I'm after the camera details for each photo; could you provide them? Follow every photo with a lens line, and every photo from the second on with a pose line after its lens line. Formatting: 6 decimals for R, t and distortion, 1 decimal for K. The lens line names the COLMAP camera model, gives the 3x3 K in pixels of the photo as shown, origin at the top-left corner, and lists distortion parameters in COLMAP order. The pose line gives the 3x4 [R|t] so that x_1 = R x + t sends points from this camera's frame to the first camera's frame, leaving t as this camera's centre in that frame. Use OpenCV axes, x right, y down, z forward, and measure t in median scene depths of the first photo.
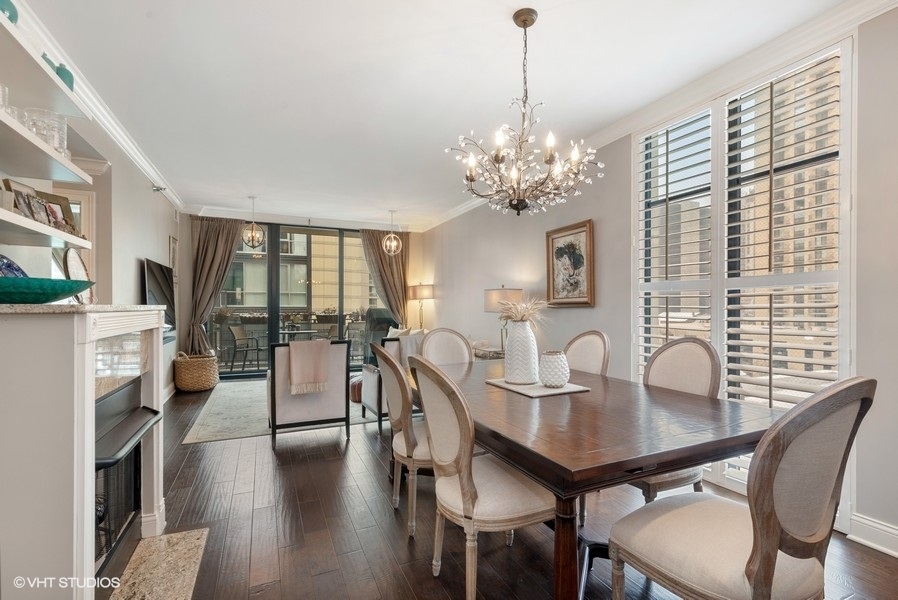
lens RADIAL K [[436.9, 0, 461.2], [0, 436.9, 305.8], [0, 0, 1]] dist [0.001539, 0.000088]
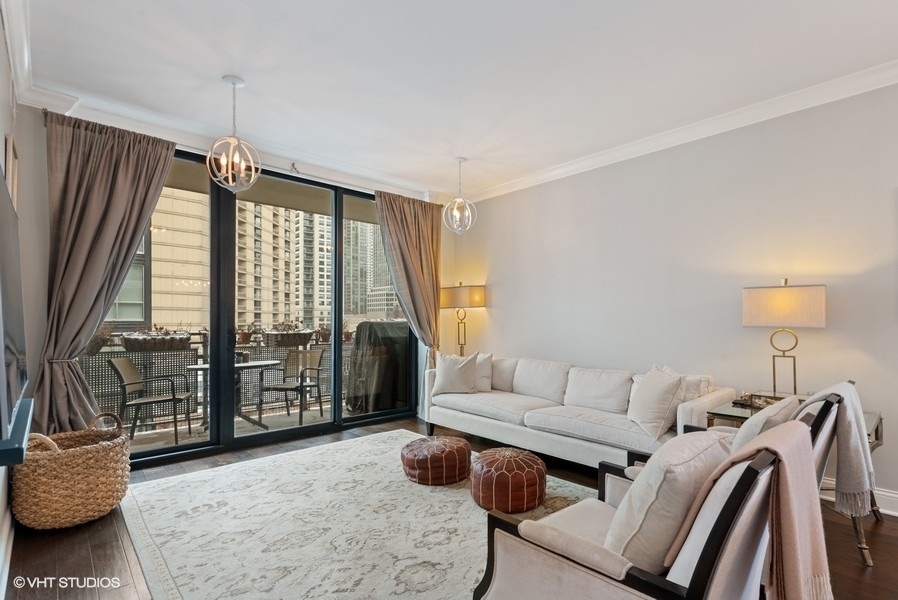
lens RADIAL K [[436.9, 0, 465.1], [0, 436.9, 315.2], [0, 0, 1]] dist [0.001539, 0.000088]
pose [[0.948342, -0.001909, 0.317244, -0.532437], [0.005081, 0.999945, -0.009174, 0.005182], [-0.317209, 0.010312, 0.948300, 0.671564]]
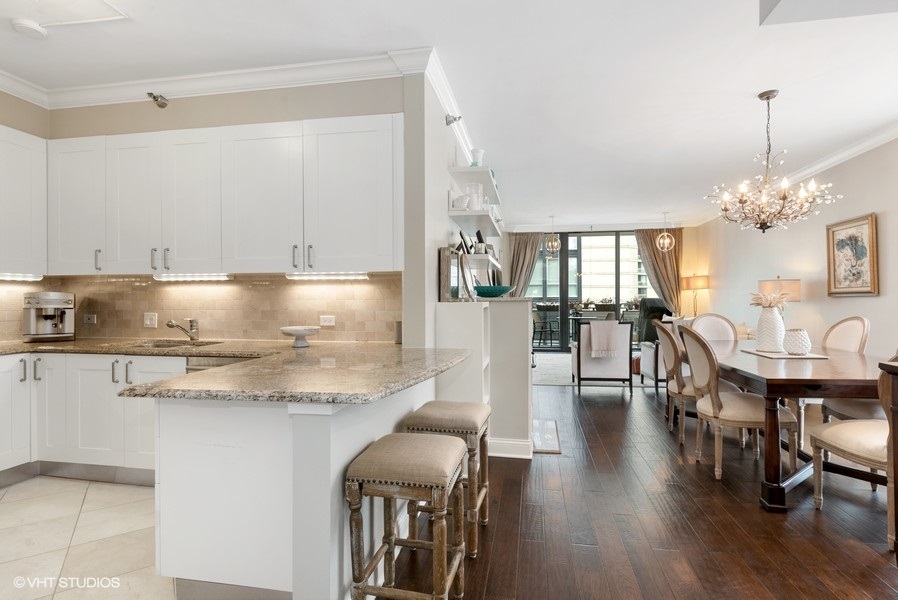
lens RADIAL K [[436.9, 0, 458.8], [0, 436.9, 297.5], [0, 0, 1]] dist [0.001539, 0.000088]
pose [[0.827146, -0.005362, -0.561962, 0.055300], [0.007640, 0.999969, 0.001704, -0.002792], [0.561935, -0.005703, 0.827161, -0.378367]]
